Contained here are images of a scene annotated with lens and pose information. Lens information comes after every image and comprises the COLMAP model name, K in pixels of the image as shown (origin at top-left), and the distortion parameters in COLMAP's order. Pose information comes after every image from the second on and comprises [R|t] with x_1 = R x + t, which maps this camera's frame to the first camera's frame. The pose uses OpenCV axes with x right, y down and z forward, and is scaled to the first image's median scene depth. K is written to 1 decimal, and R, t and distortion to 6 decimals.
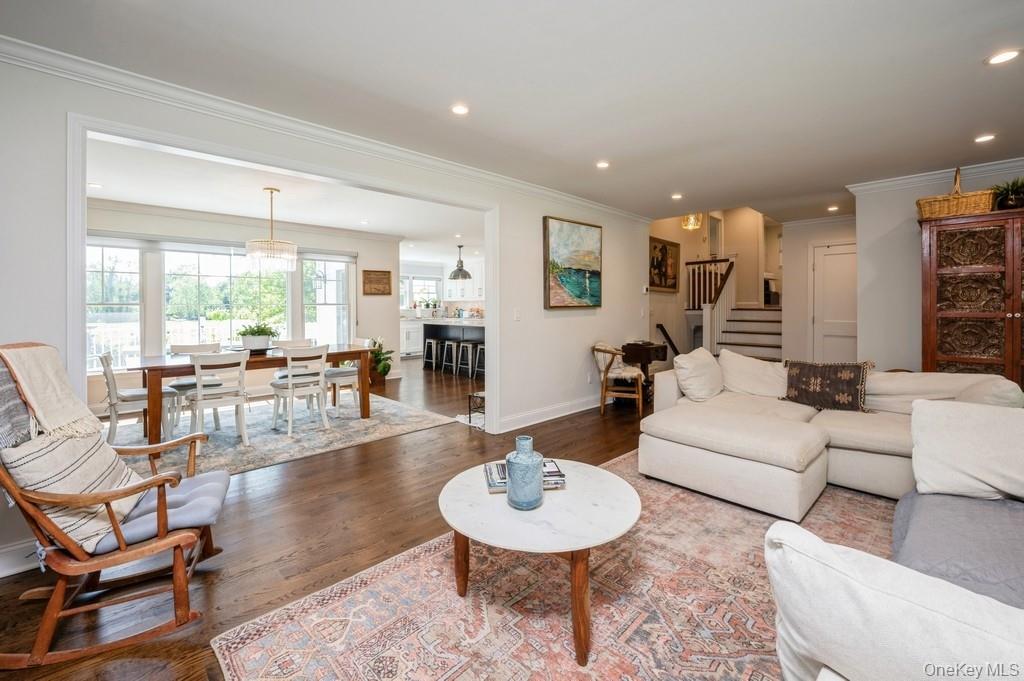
lens RADIAL K [[426.3, 0, 511.5], [0, 426.3, 306.5], [0, 0, 1]] dist [-0.015605, 0.000256]
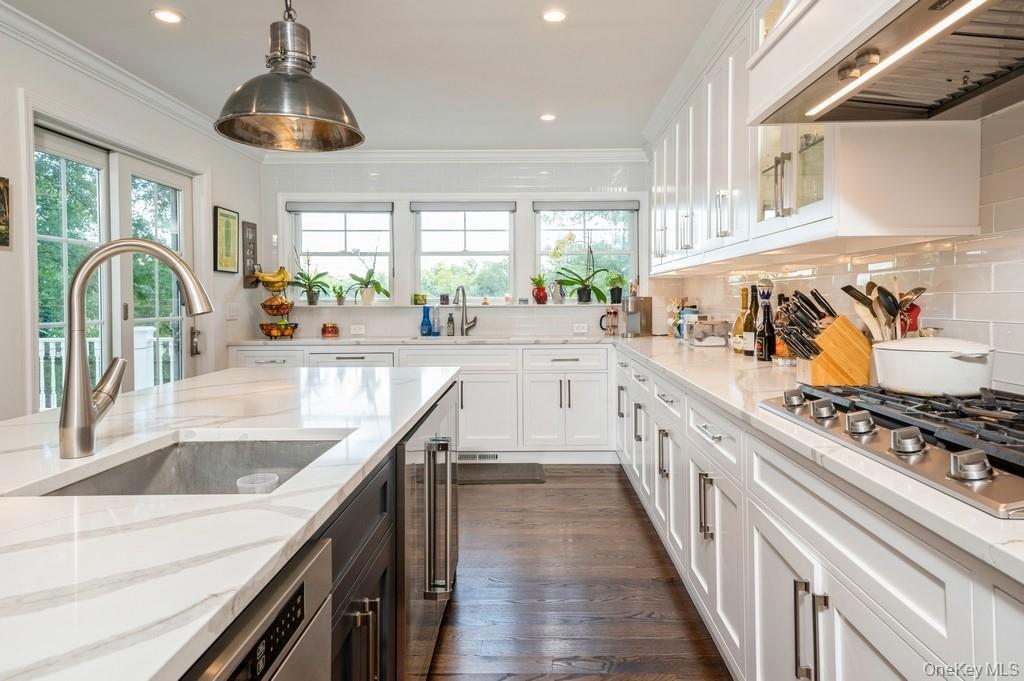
lens RADIAL K [[659.1, 0, 512.0], [0, 659.1, 340.5], [0, 0, 1]] dist [0.002580, 0.000427]
pose [[0.690702, 0.044199, -0.721788, 0.122546], [0.001279, 0.998054, 0.062341, 0.002193], [0.723139, -0.043982, 0.689301, 0.750230]]
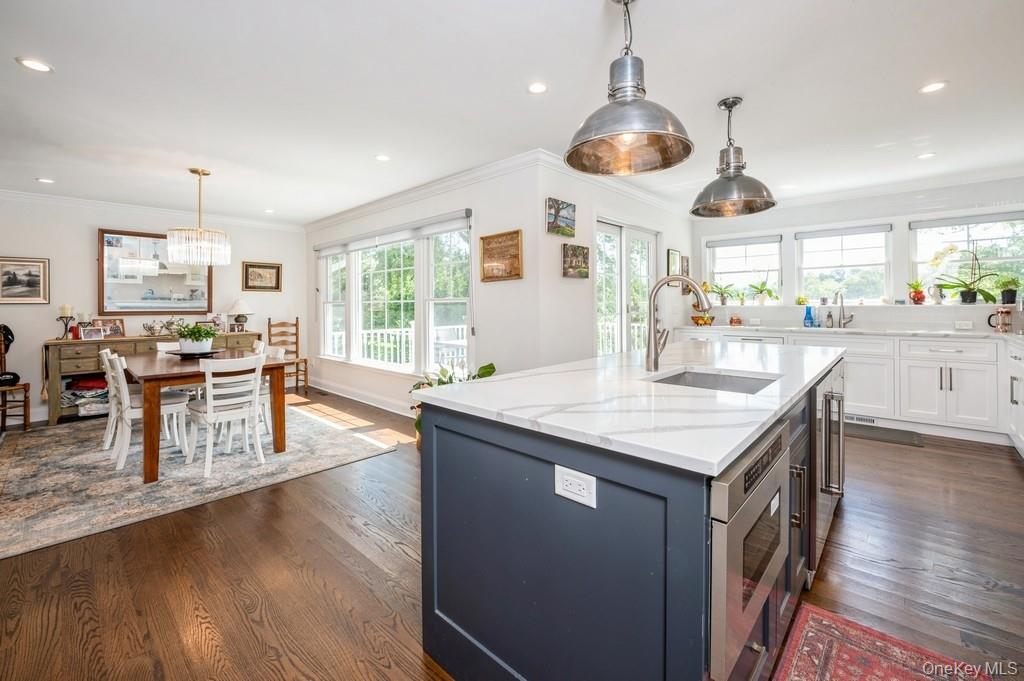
lens RADIAL K [[426.3, 0, 511.5], [0, 426.3, 306.5], [0, 0, 1]] dist [-0.015605, 0.000256]
pose [[0.042453, 0.009511, -0.999053, 0.156851], [0.005913, 0.999935, 0.009771, 0.001508], [0.999081, -0.006322, 0.042394, 0.708972]]
